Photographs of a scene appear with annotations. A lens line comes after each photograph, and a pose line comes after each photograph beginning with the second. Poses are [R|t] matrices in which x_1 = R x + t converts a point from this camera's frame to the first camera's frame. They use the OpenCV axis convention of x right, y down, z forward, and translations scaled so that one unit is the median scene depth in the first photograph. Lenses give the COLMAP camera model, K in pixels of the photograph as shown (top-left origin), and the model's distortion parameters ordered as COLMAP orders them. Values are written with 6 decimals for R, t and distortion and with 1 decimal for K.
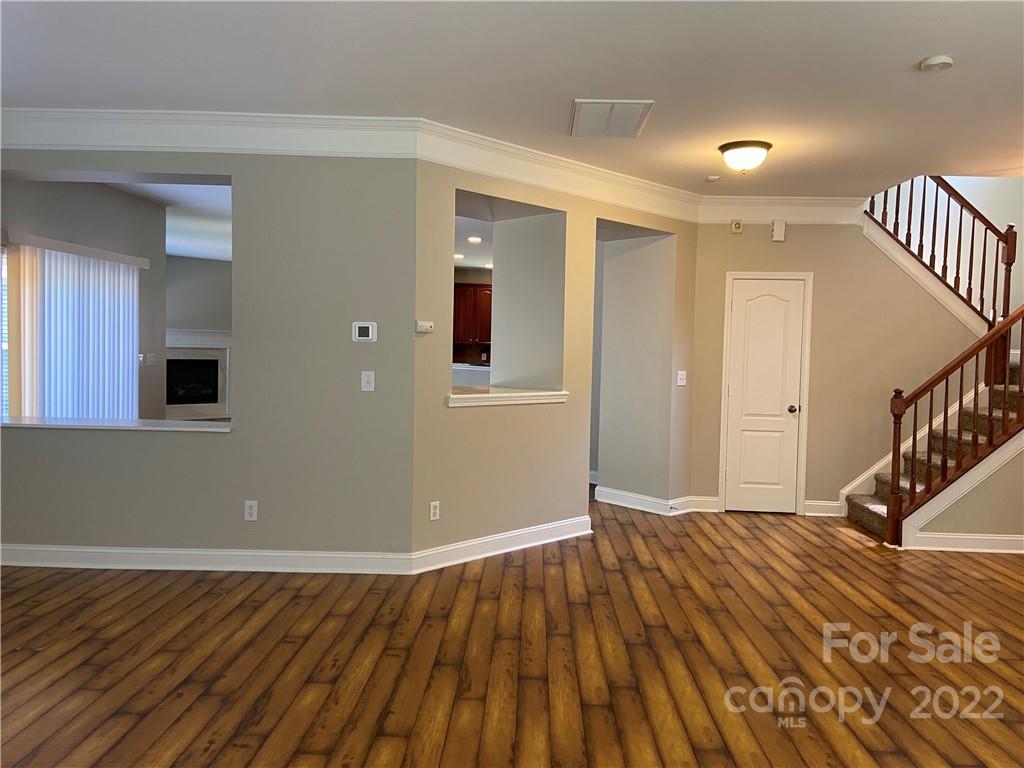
lens RADIAL K [[768.0, 0, 517.4], [0, 768.0, 373.4], [0, 0, 1]] dist [0.104780, -0.128855]
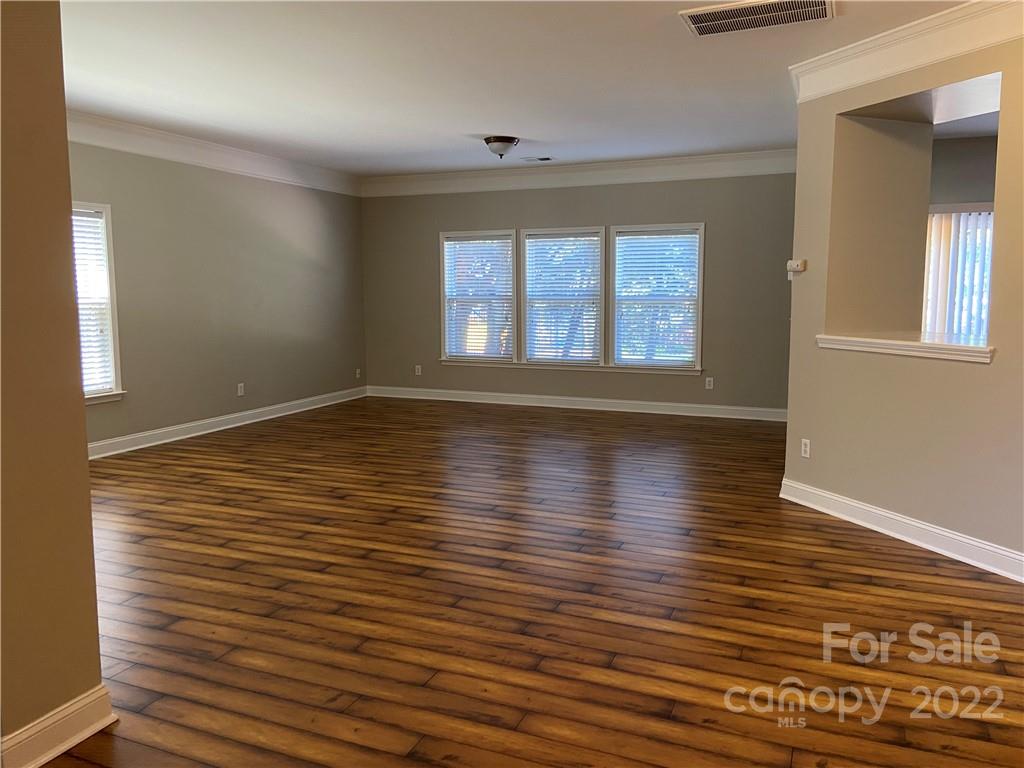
lens RADIAL K [[768.0, 0, 510.1], [0, 768.0, 371.8], [0, 0, 1]] dist [0.104780, -0.128855]
pose [[-0.365276, 0.076655, -0.927738, 0.844574], [-0.042413, 0.994199, 0.098845, -0.004994], [0.929933, 0.075454, -0.359905, 0.867088]]
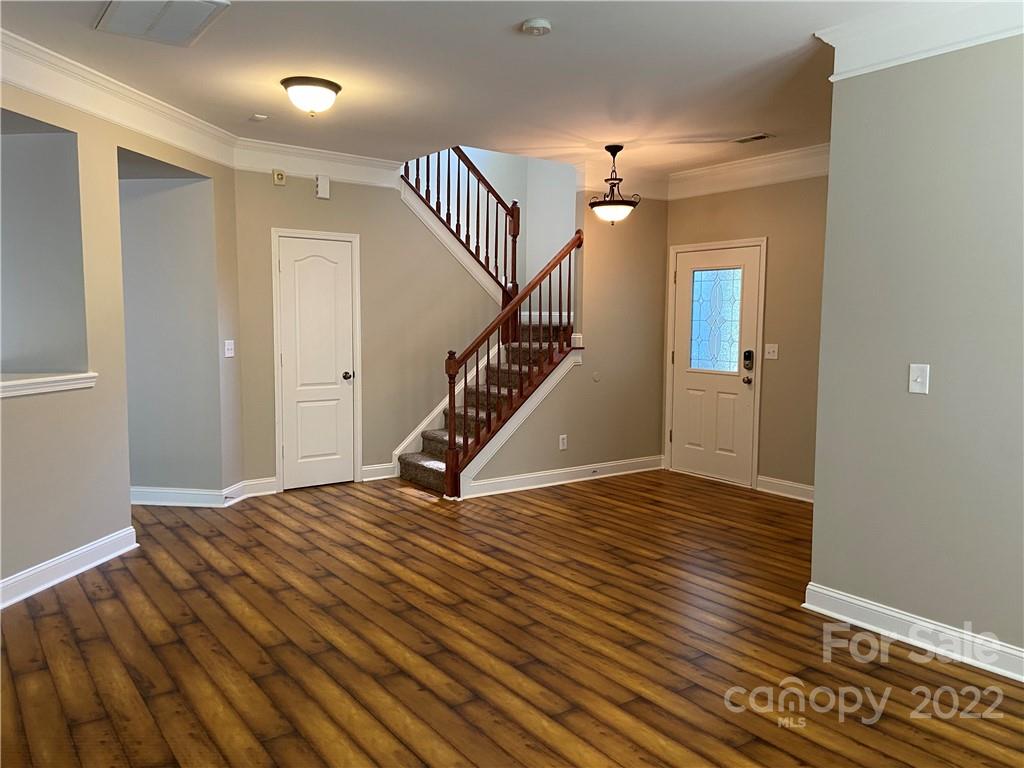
lens RADIAL K [[768.0, 0, 520.1], [0, 768.0, 384.6], [0, 0, 1]] dist [0.104780, -0.128855]
pose [[0.788052, -0.072294, 0.611349, -0.079795], [0.034394, 0.996700, 0.073527, -0.007637], [-0.614647, -0.036917, 0.787938, 0.126878]]
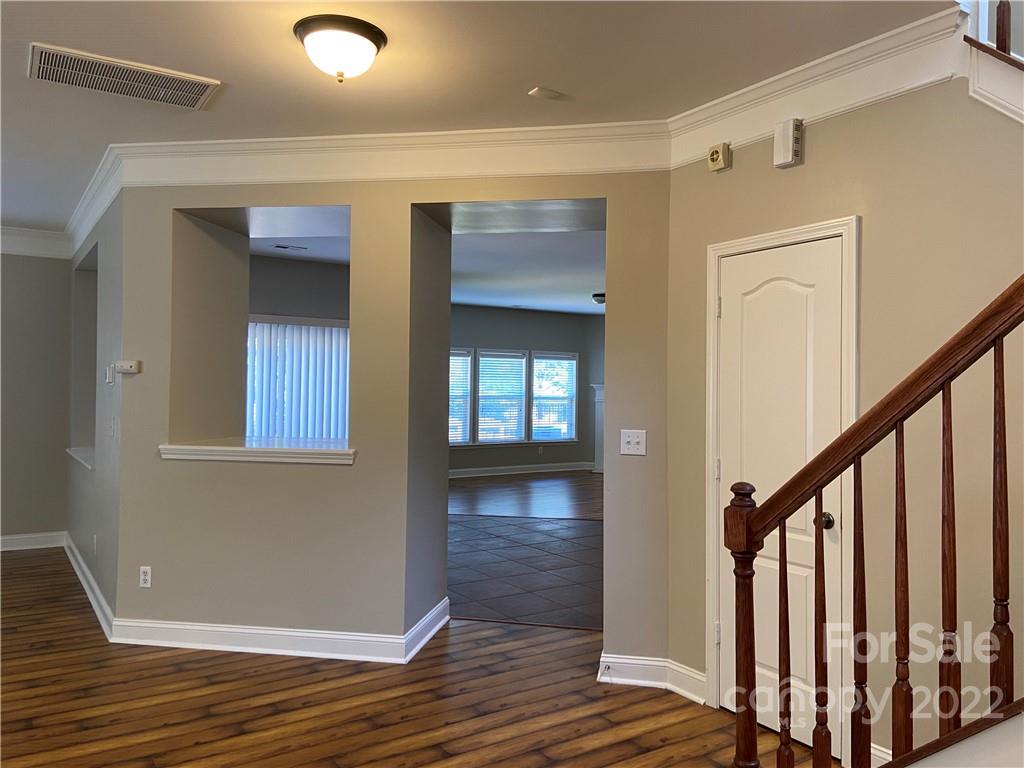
lens RADIAL K [[768.0, 0, 516.2], [0, 768.0, 381.9], [0, 0, 1]] dist [0.104780, -0.128855]
pose [[0.583053, -0.029096, -0.811913, 0.748963], [-0.030851, 0.997845, -0.057914, -0.003122], [0.811848, 0.058815, 0.580898, 0.705825]]
